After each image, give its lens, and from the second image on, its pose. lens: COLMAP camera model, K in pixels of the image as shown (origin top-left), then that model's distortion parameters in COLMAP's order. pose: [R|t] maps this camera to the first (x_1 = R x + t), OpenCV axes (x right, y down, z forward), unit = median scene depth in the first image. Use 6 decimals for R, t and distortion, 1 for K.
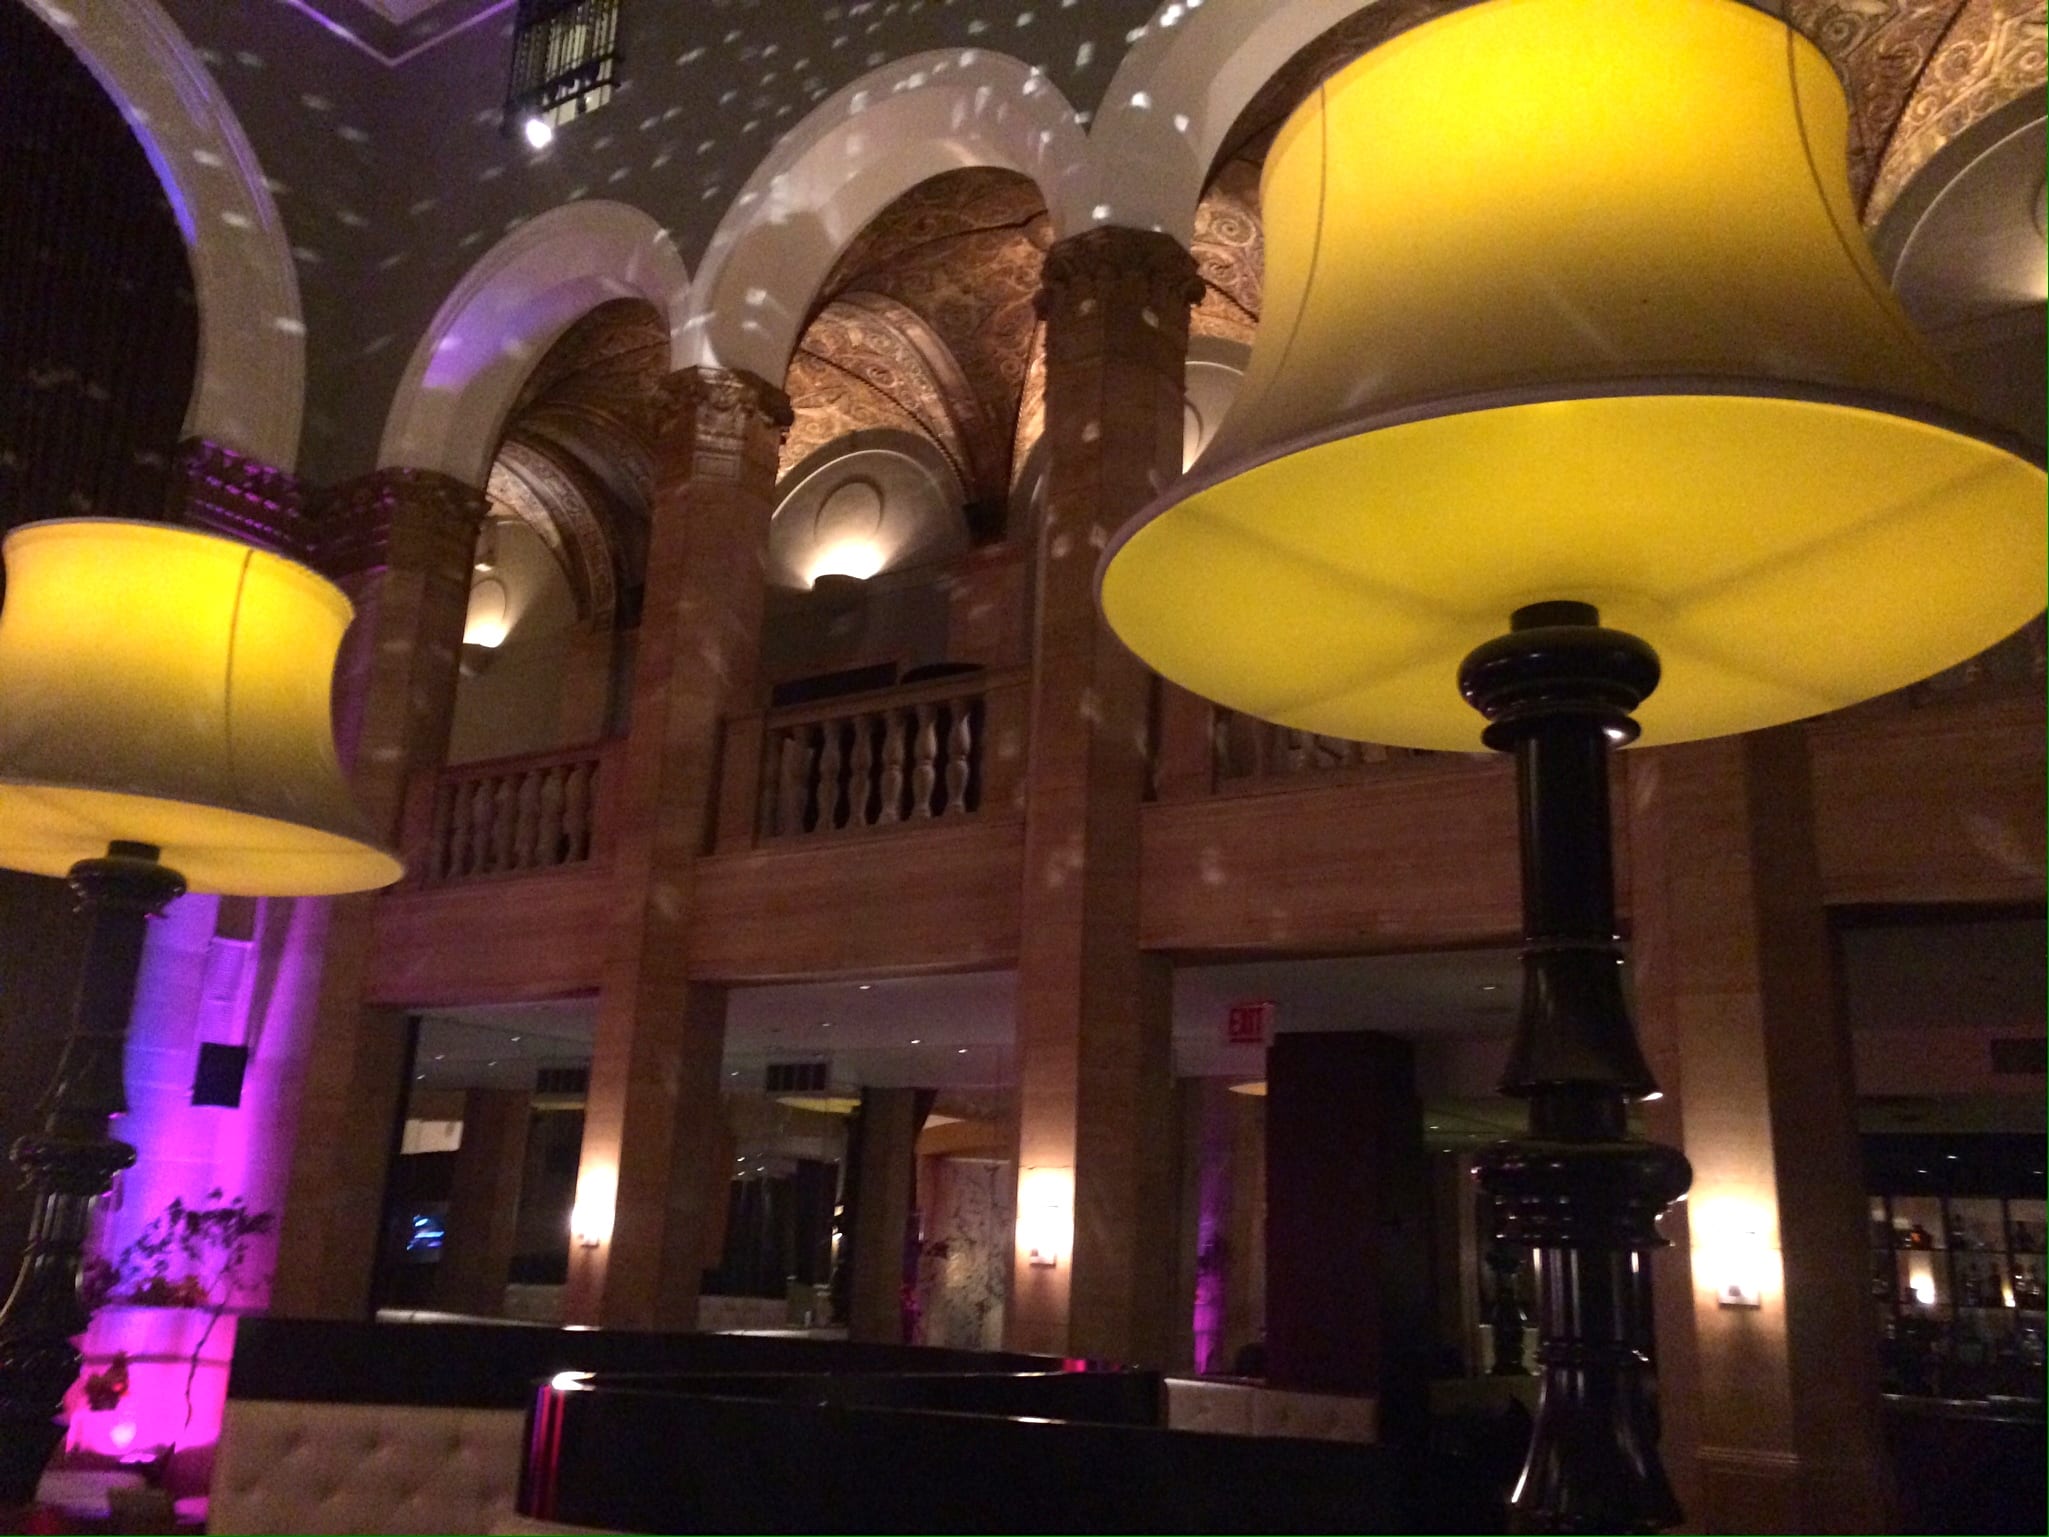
lens RADIAL K [[1754.4, 0, 1024.5], [0, 1754.4, 768.5], [0, 0, 1]] dist [0.072943, -0.092928]
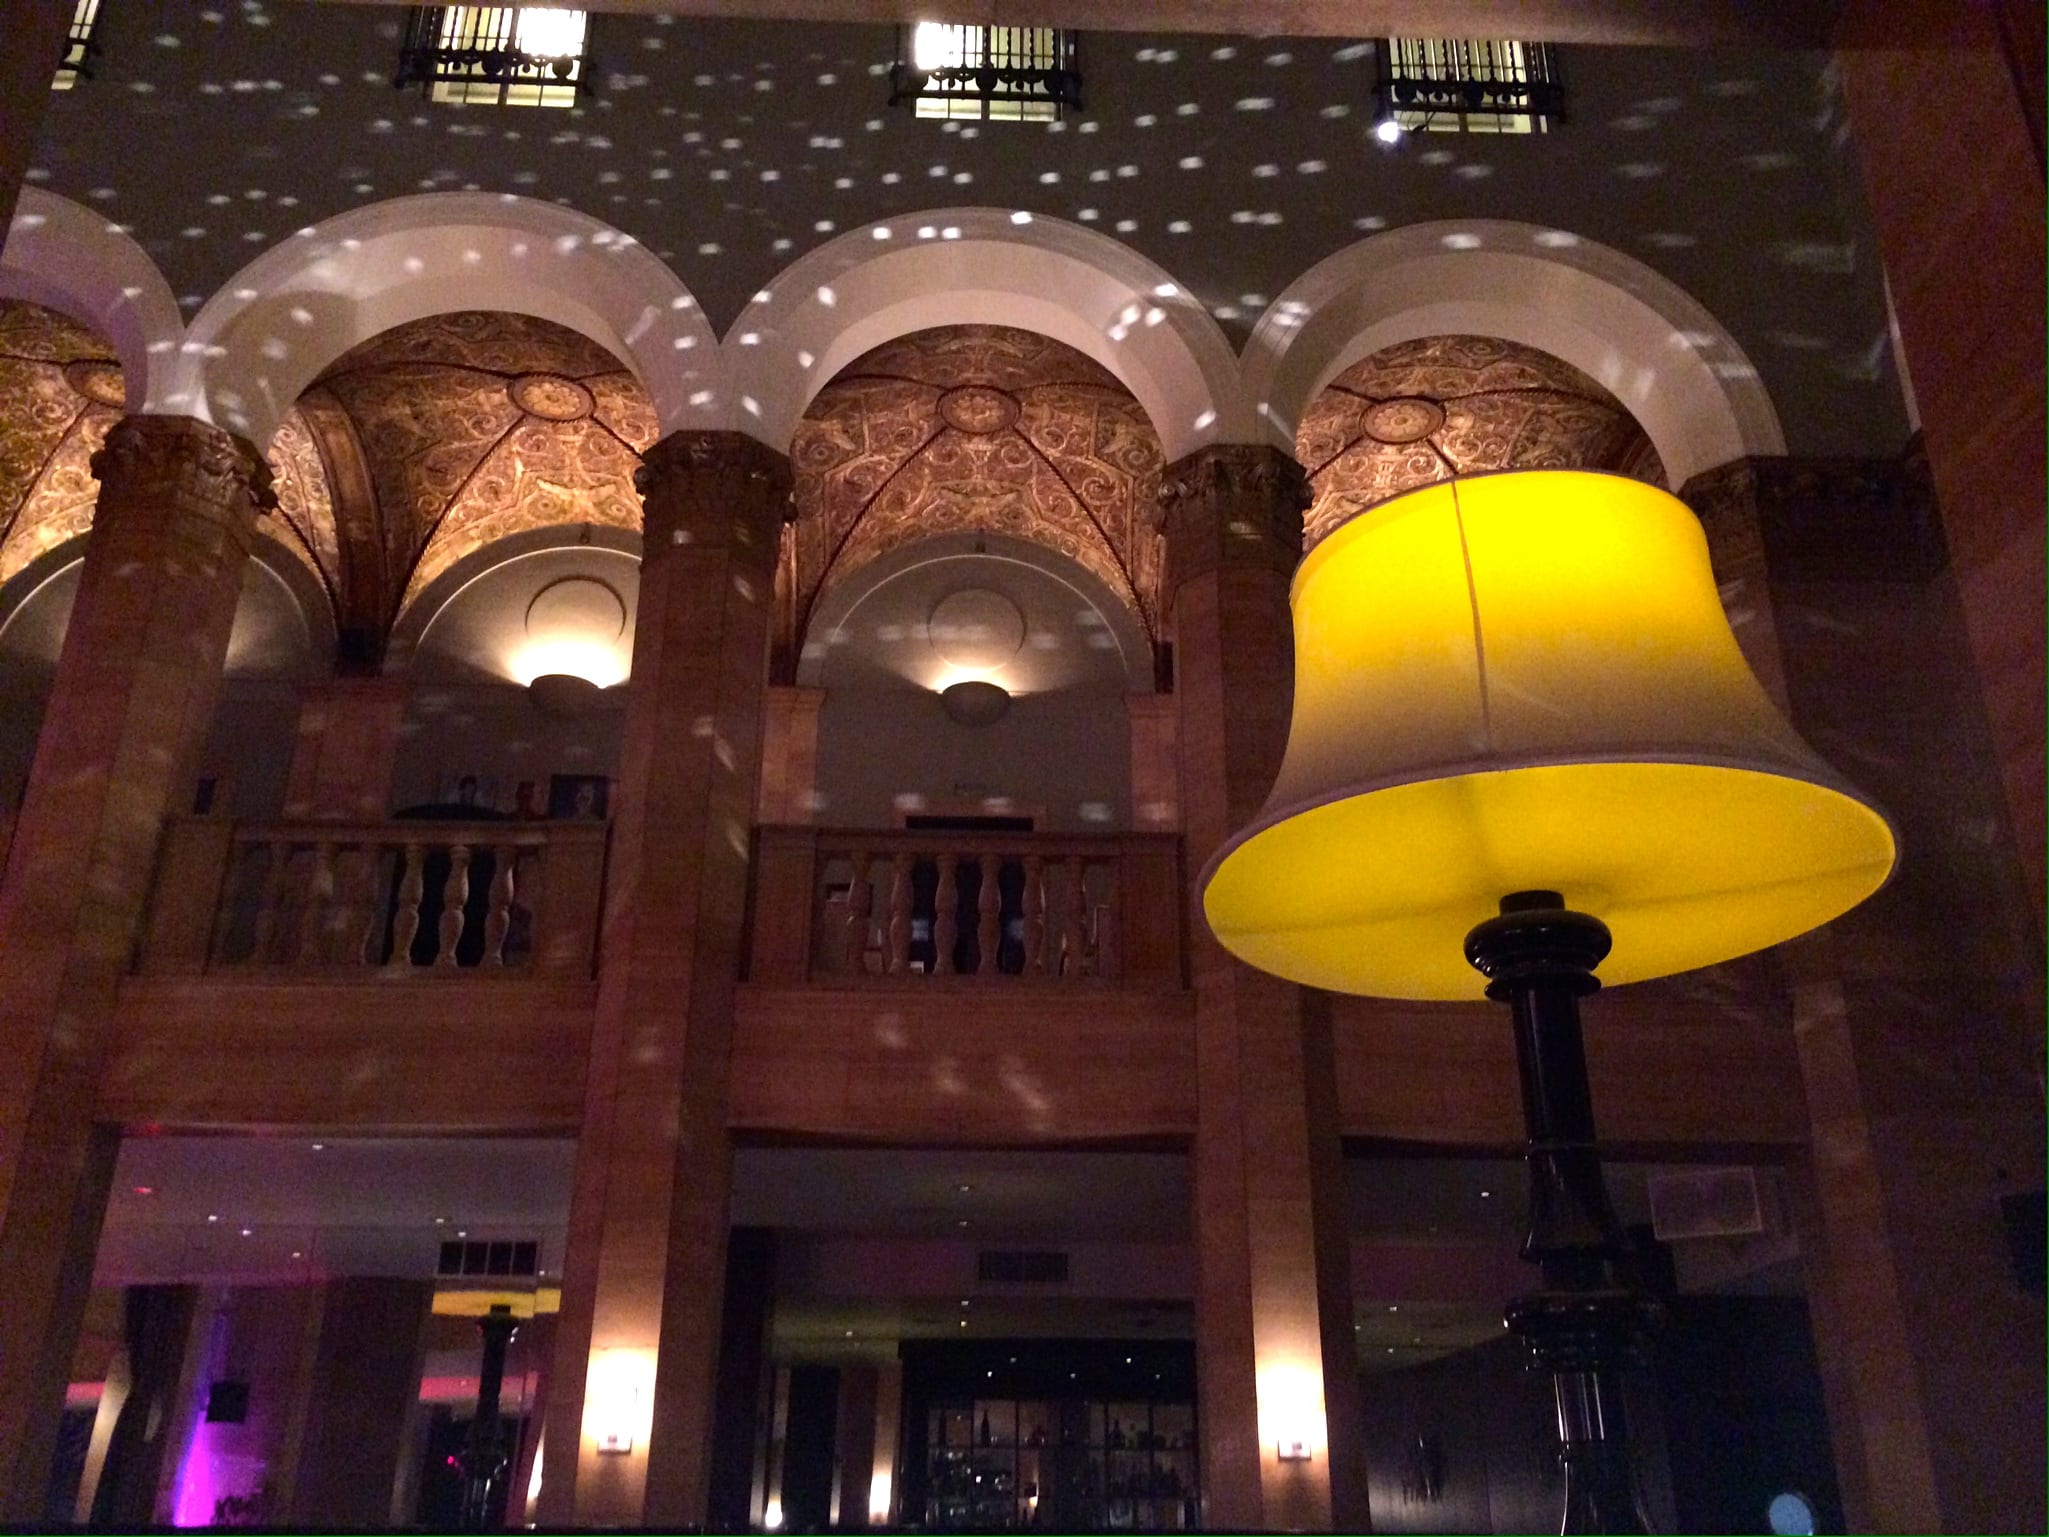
lens RADIAL K [[1754.4, 0, 1024.5], [0, 1754.4, 768.5], [0, 0, 1]] dist [0.072943, -0.092928]
pose [[0.800796, 0.200359, 0.564430, -0.361830], [-0.129107, 0.977978, -0.163984, 0.039869], [-0.584856, 0.058446, 0.809029, 0.056622]]
